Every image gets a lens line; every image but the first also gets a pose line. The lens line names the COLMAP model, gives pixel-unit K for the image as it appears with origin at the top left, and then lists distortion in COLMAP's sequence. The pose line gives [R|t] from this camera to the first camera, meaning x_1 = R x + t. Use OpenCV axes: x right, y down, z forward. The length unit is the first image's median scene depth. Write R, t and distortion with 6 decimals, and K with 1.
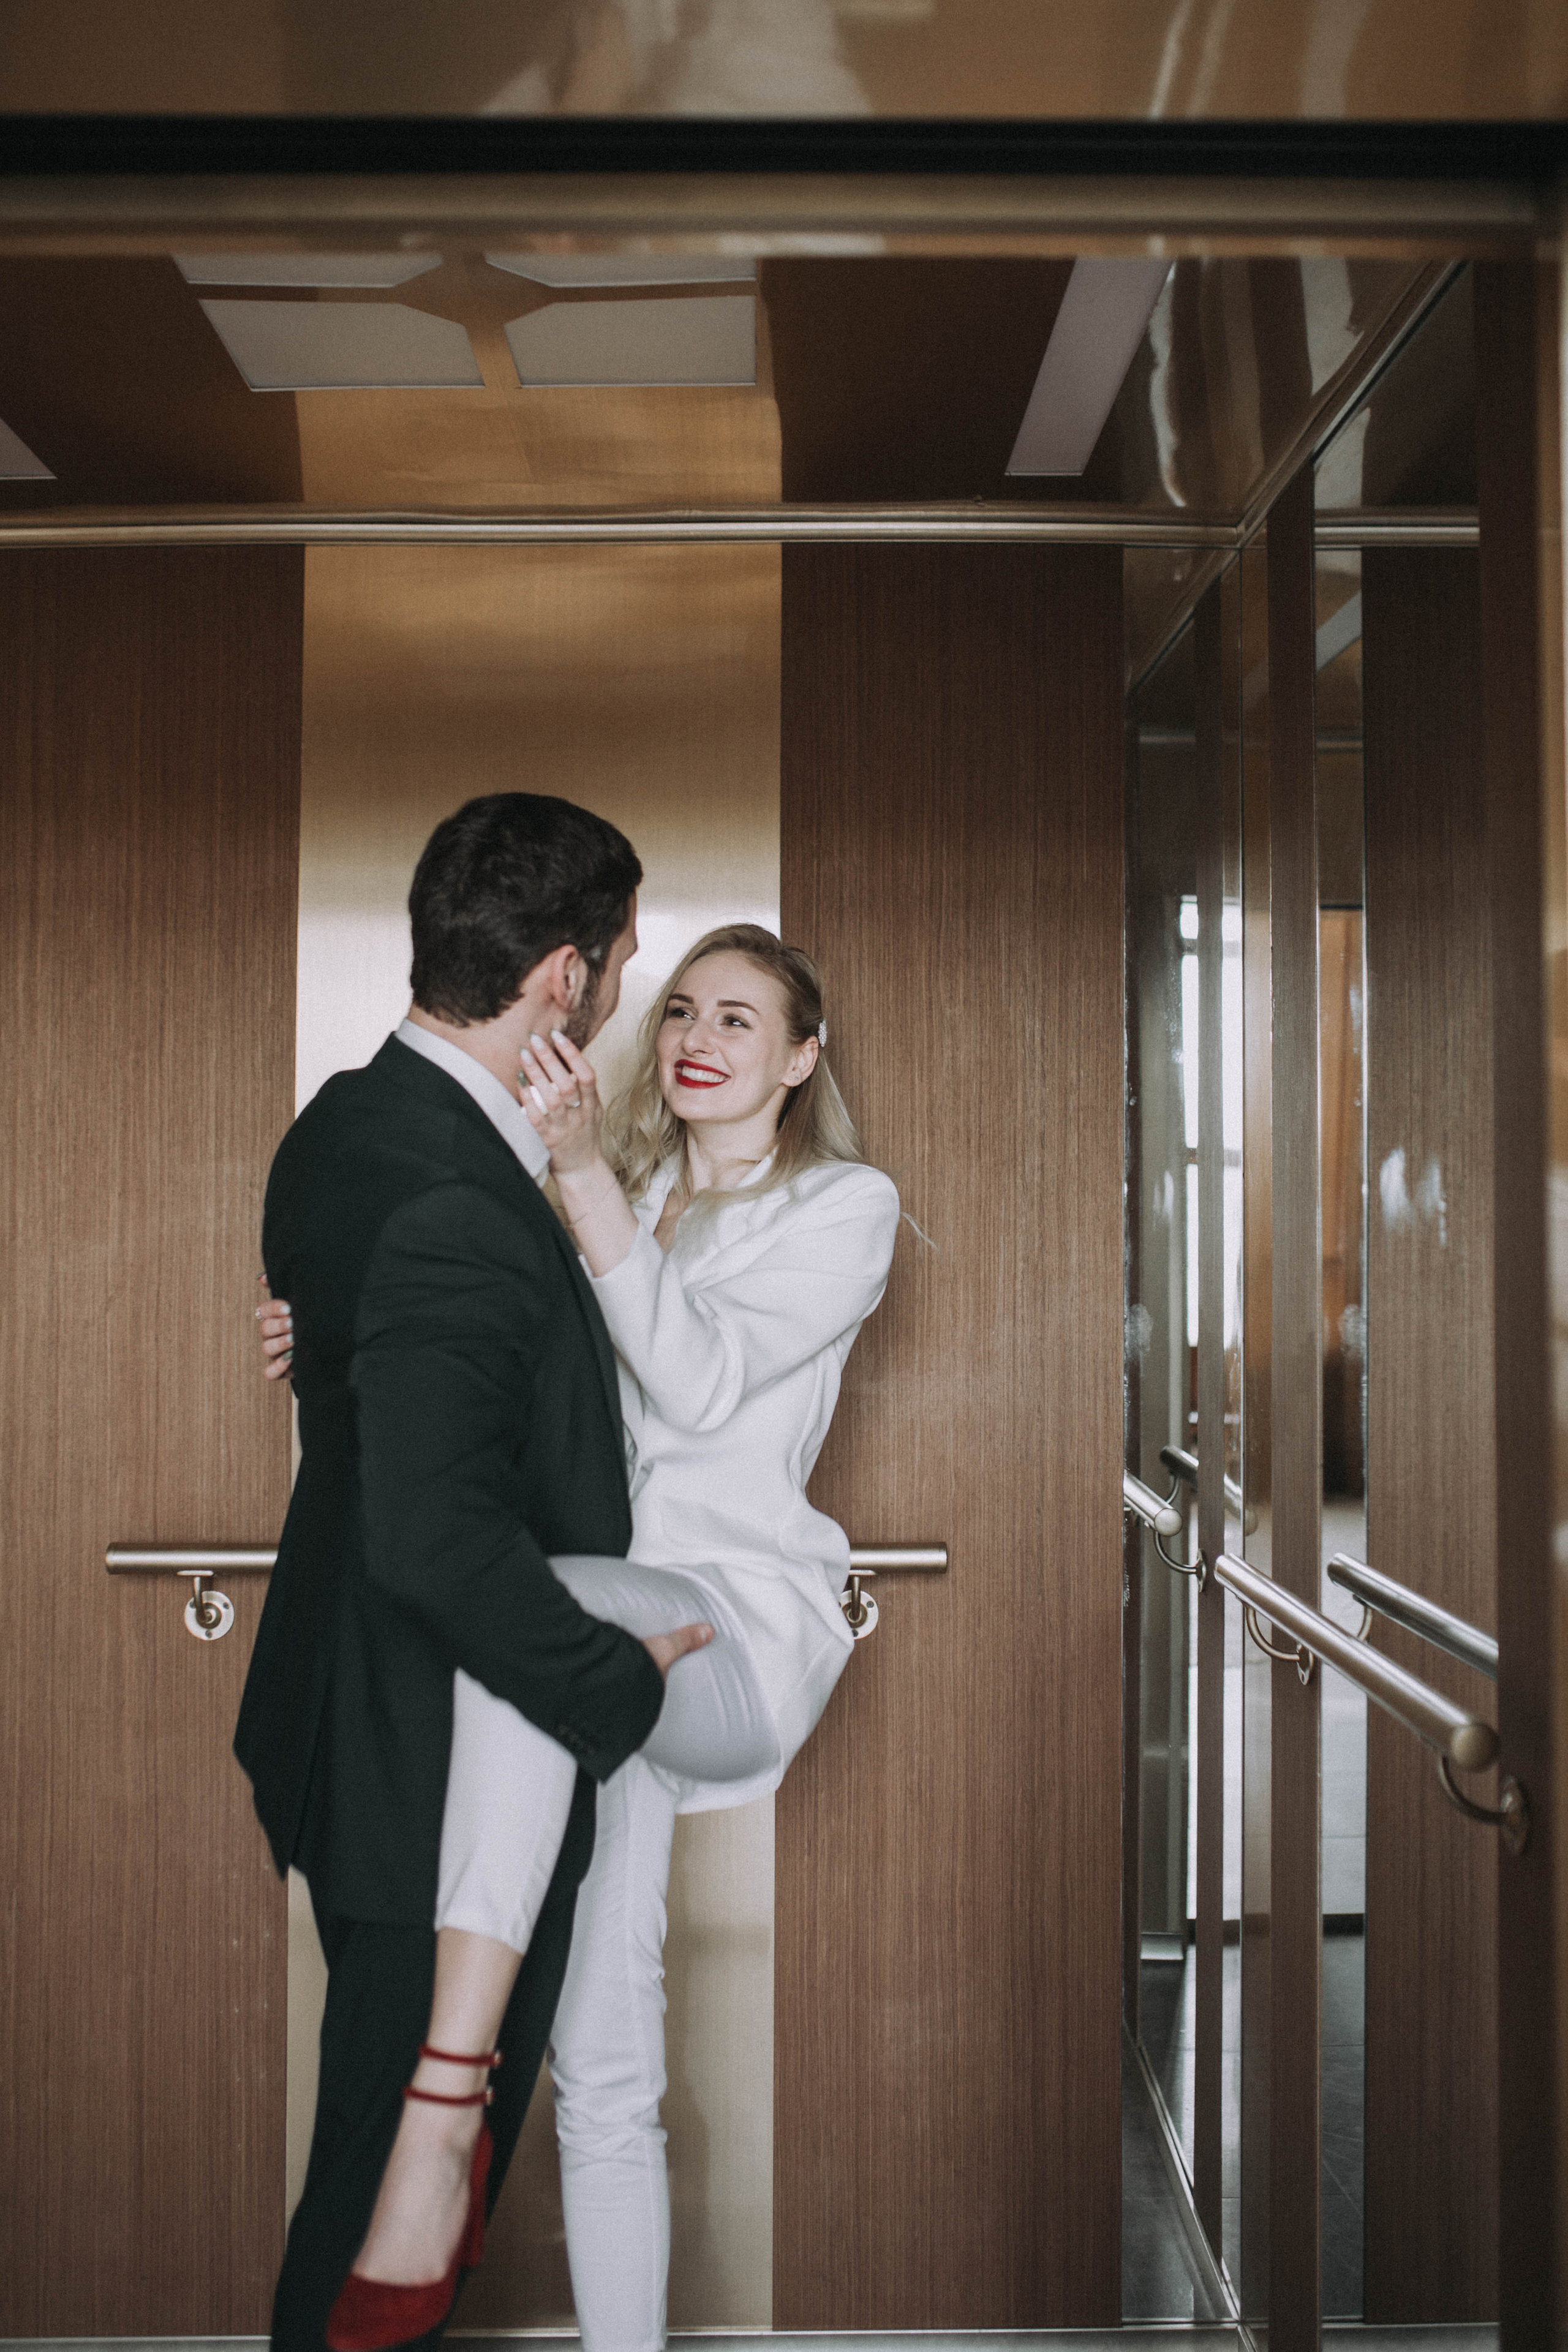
lens RADIAL K [[2367.0, 0, 792.7], [0, 2367.0, 1124.6], [0, 0, 1]] dist [-0.043498, 0.030678]
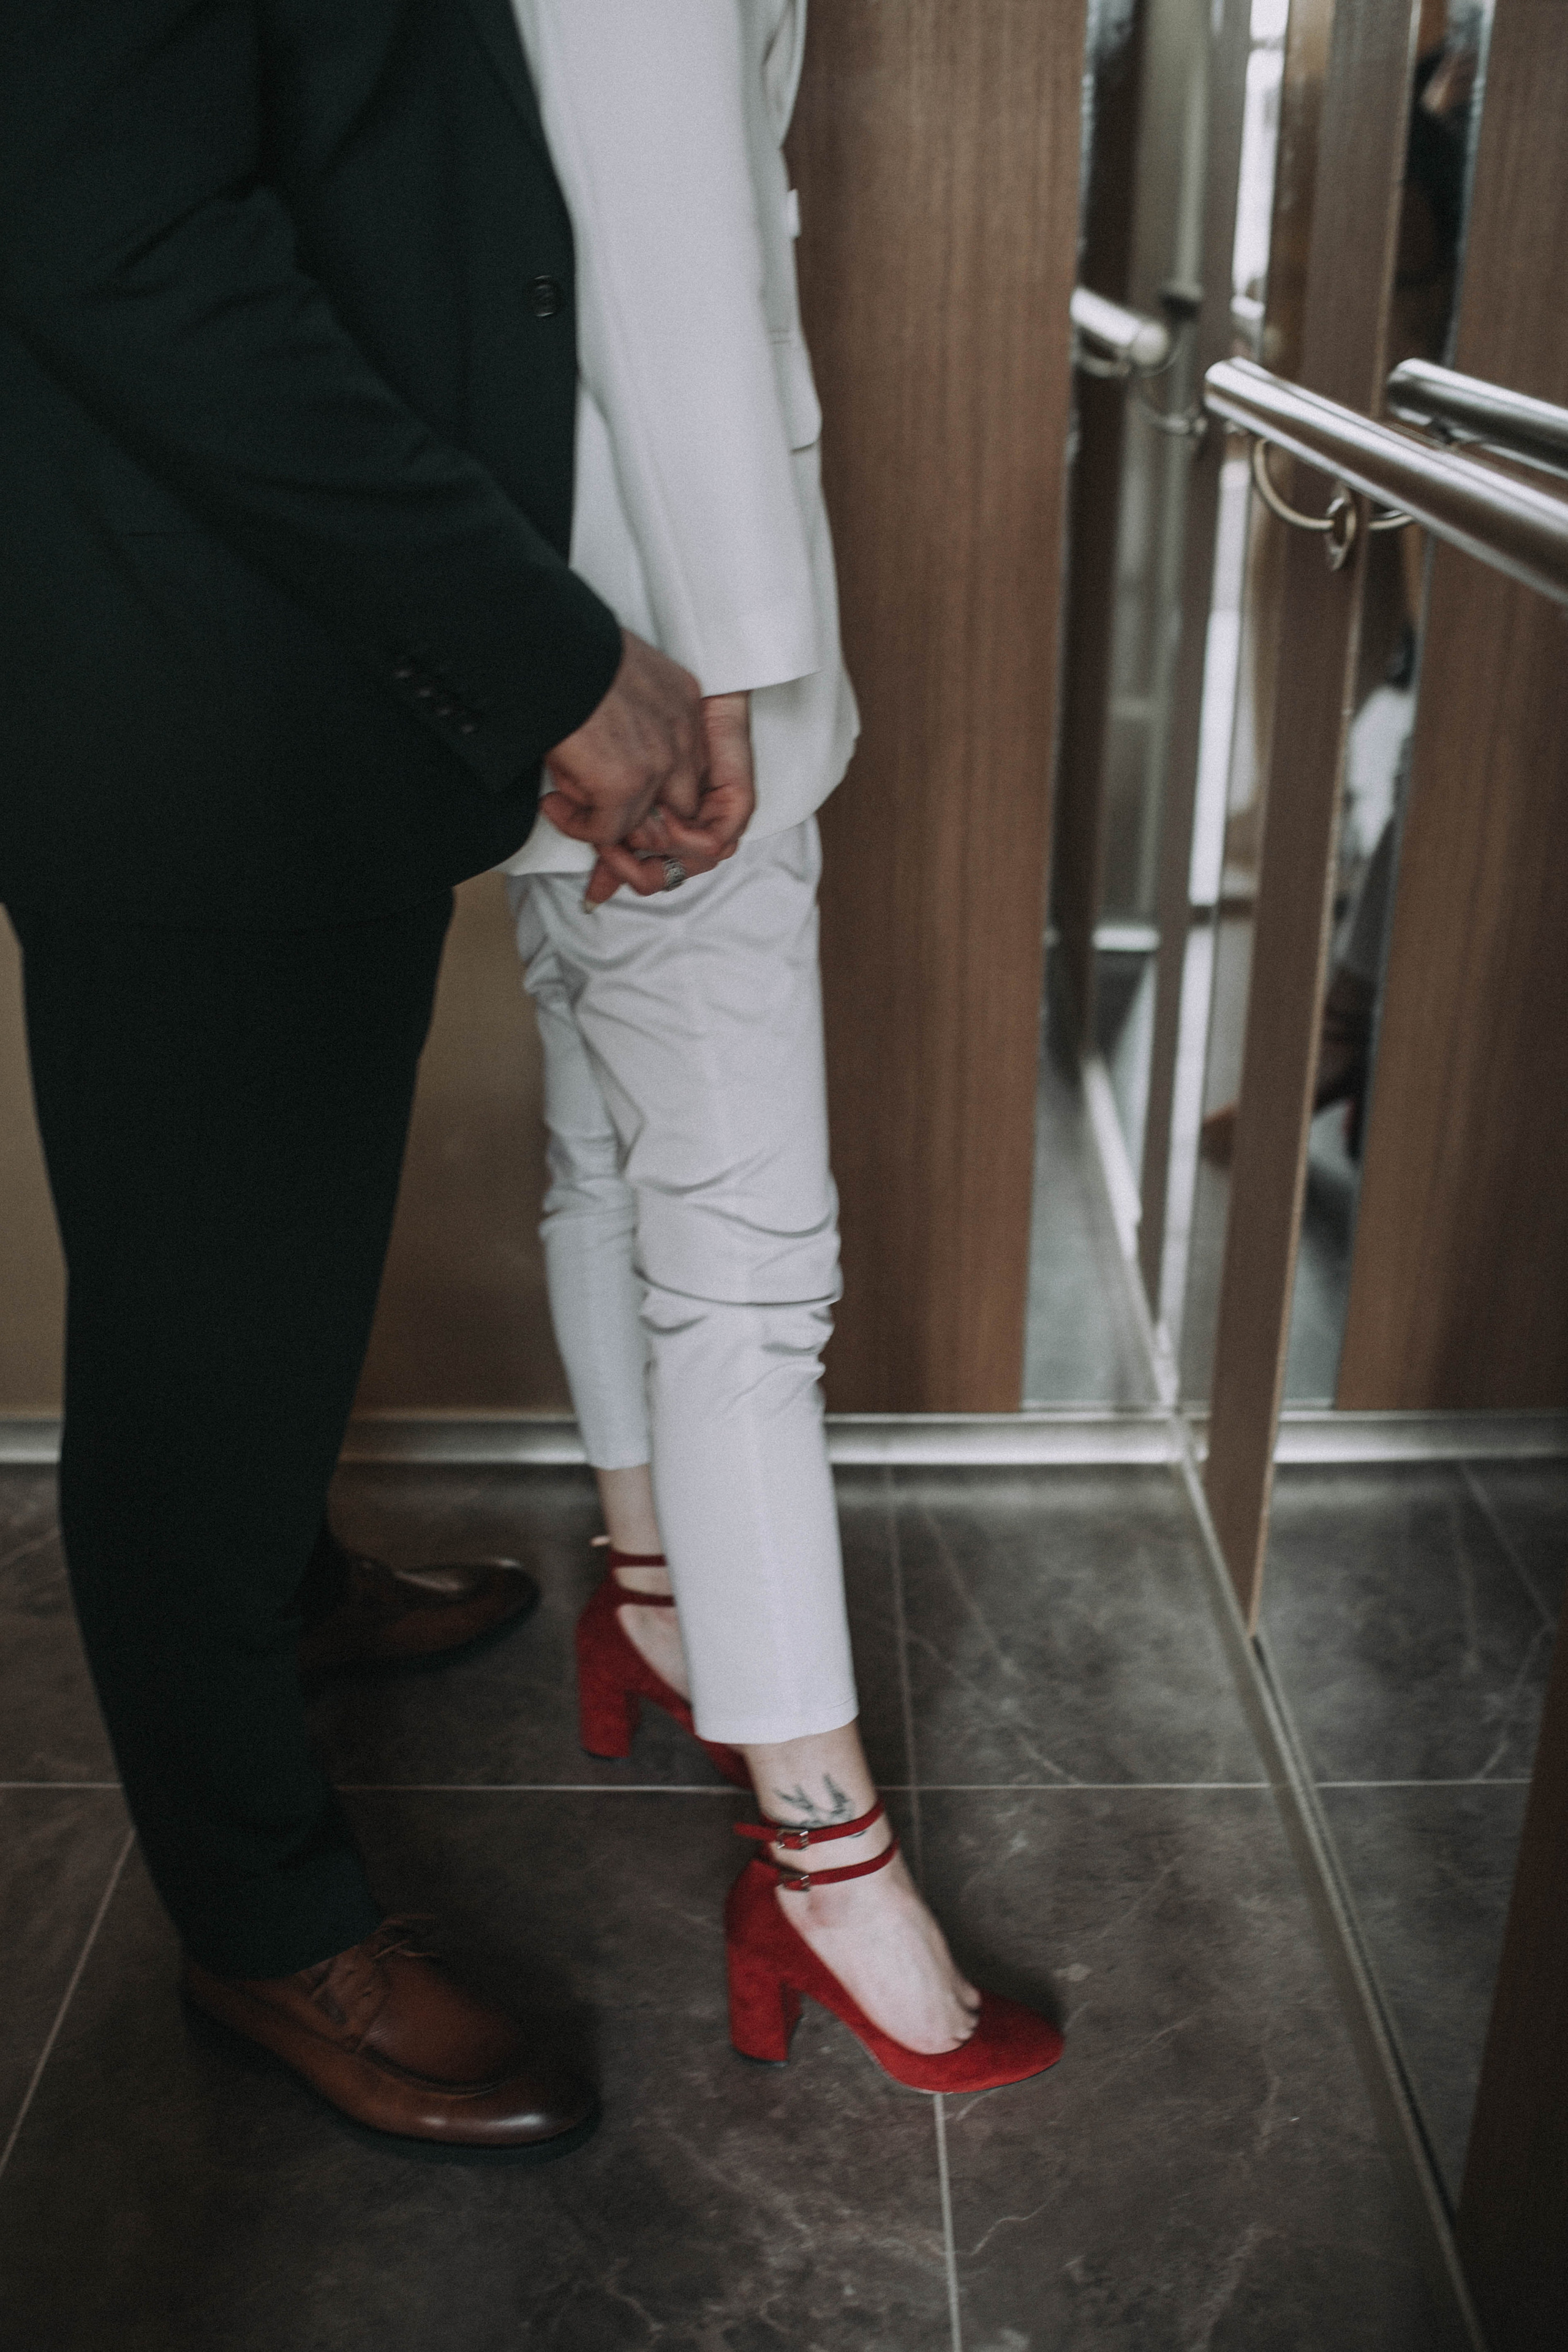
lens RADIAL K [[2232.5, 0, 784.0], [0, 2232.5, 1176.0], [0, 0, 1]] dist [-0.067625, 0.101604]
pose [[0.999701, 0.002491, -0.024343, 0.076886], [0.008610, 0.895362, 0.445256, 0.106794], [0.022905, -0.445332, 0.895072, 0.358707]]
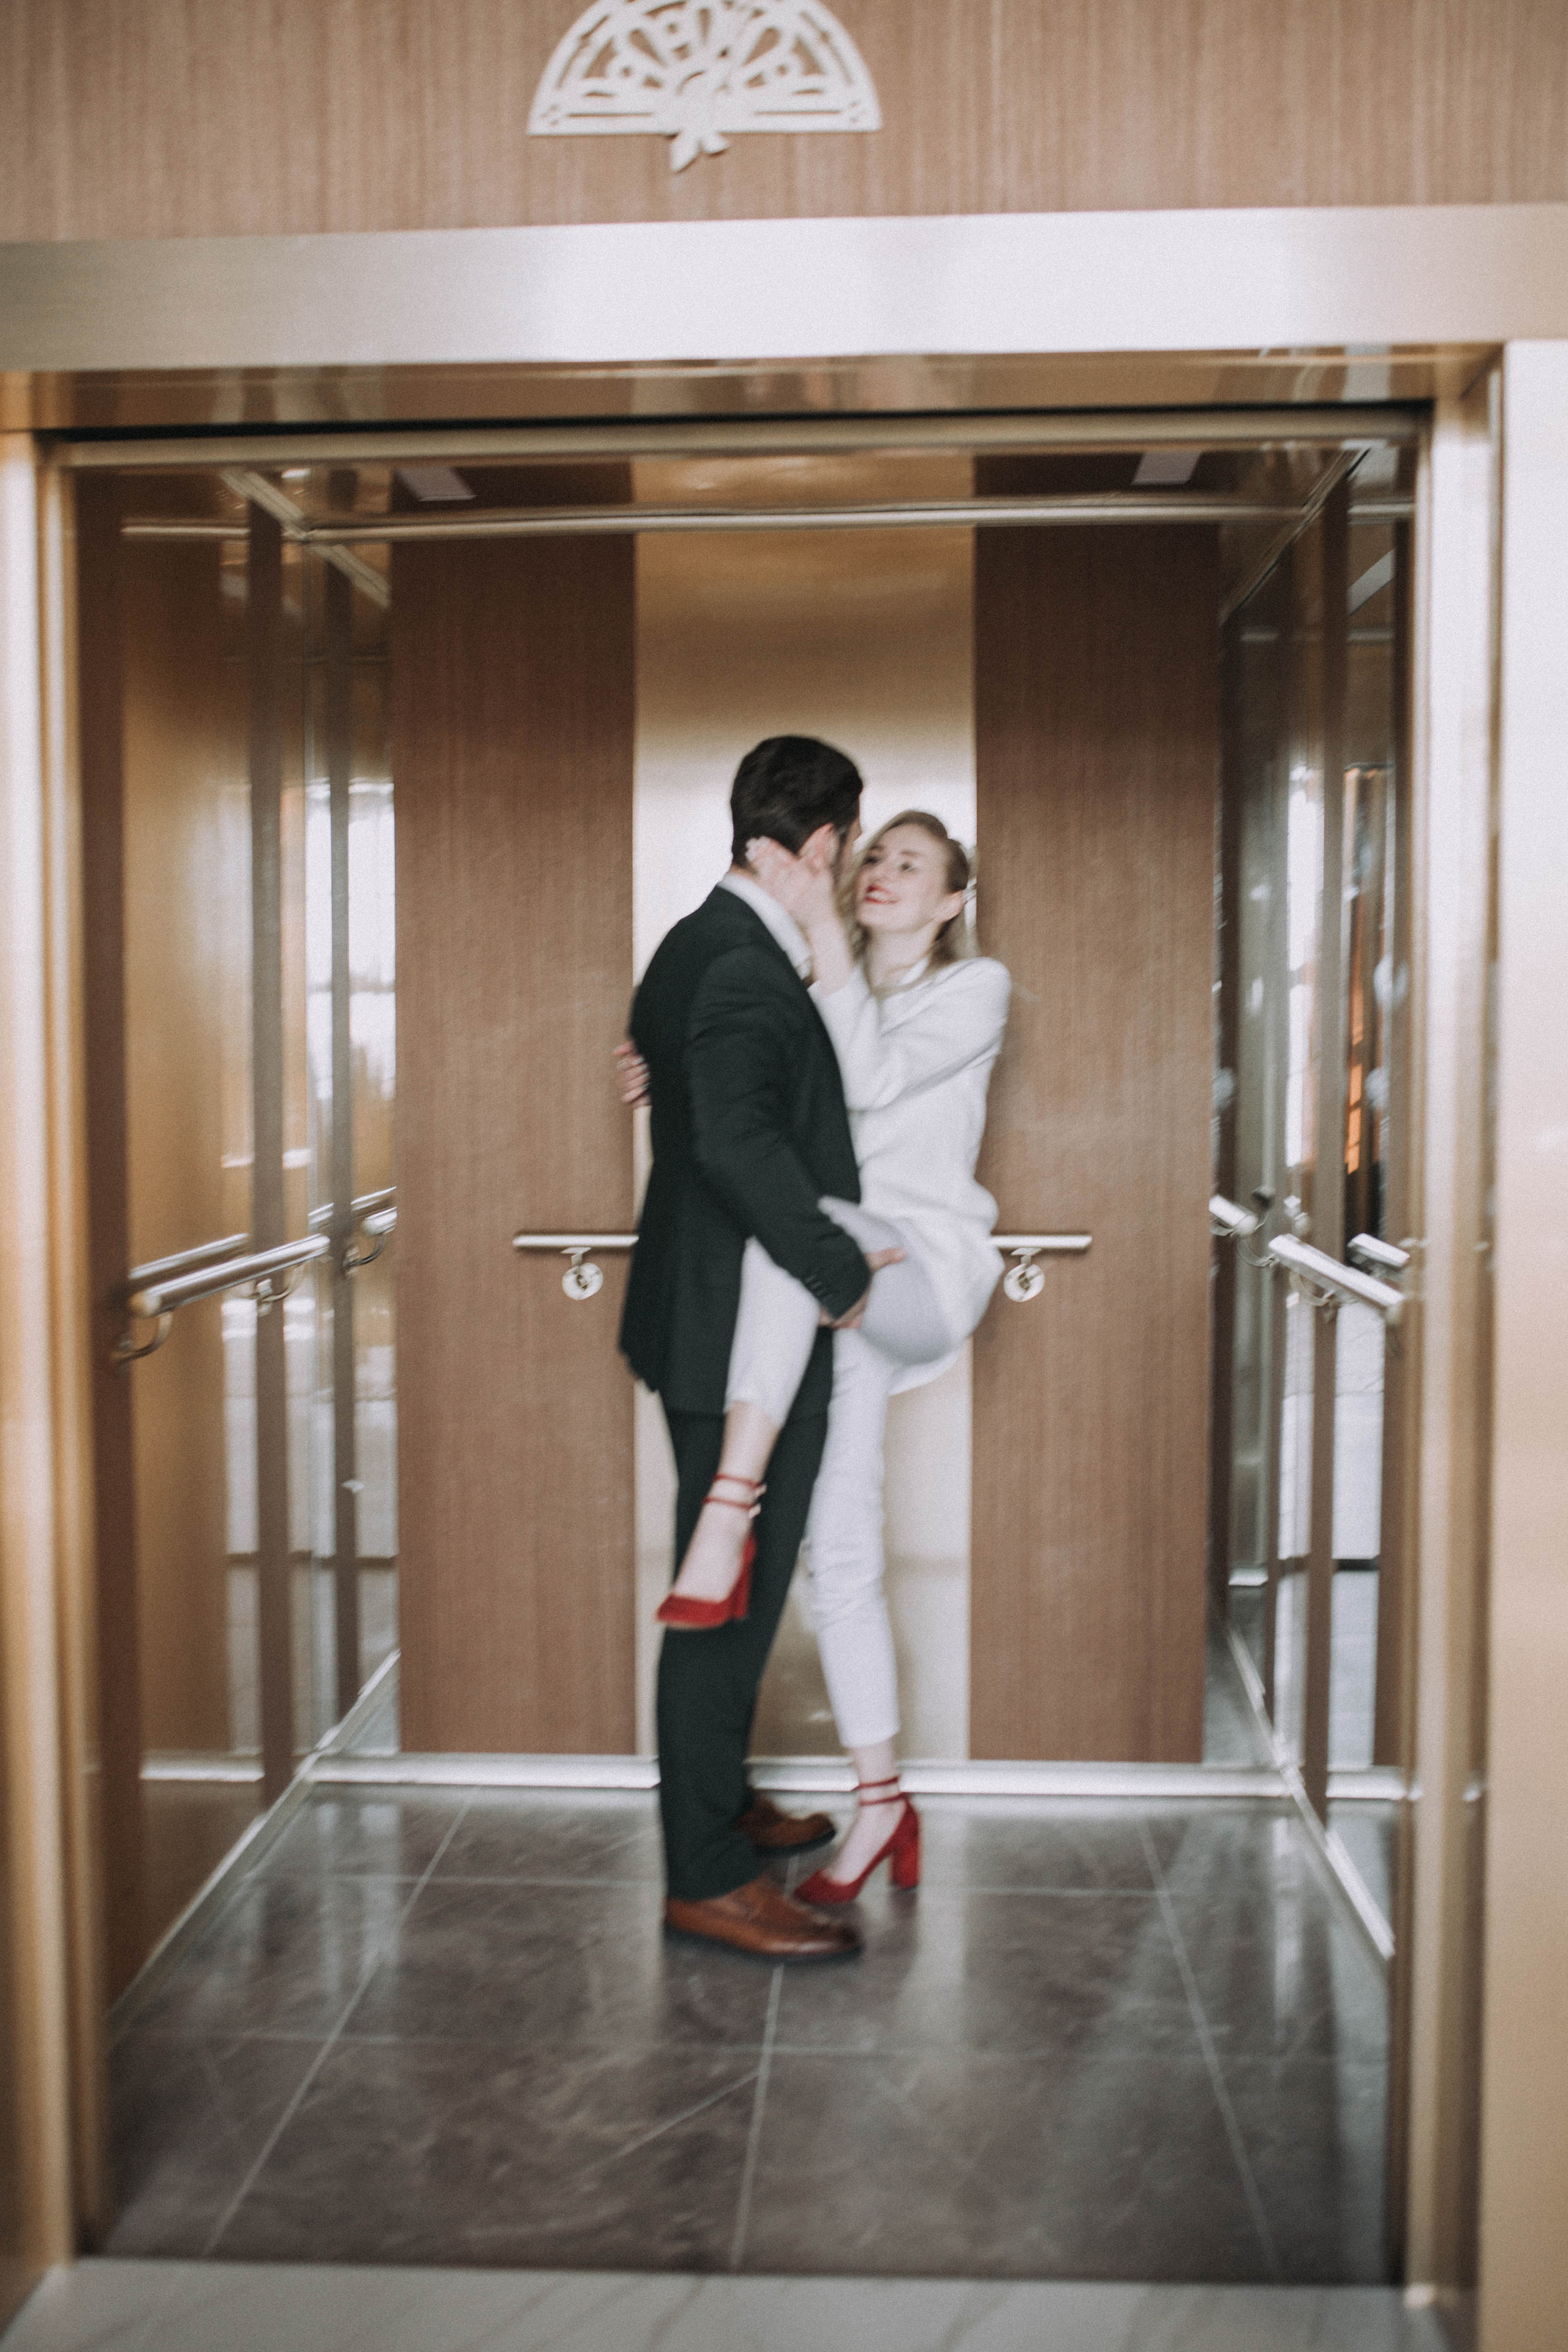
lens RADIAL K [[2289.9, 0, 782.6], [0, 2289.9, 1193.0], [0, 0, 1]] dist [-0.057211, 0.080617]
pose [[0.997300, 0.001679, -0.073421, -0.018477], [0.006099, 0.994392, 0.105582, 0.003638], [0.073187, -0.105745, 0.991696, -0.394147]]
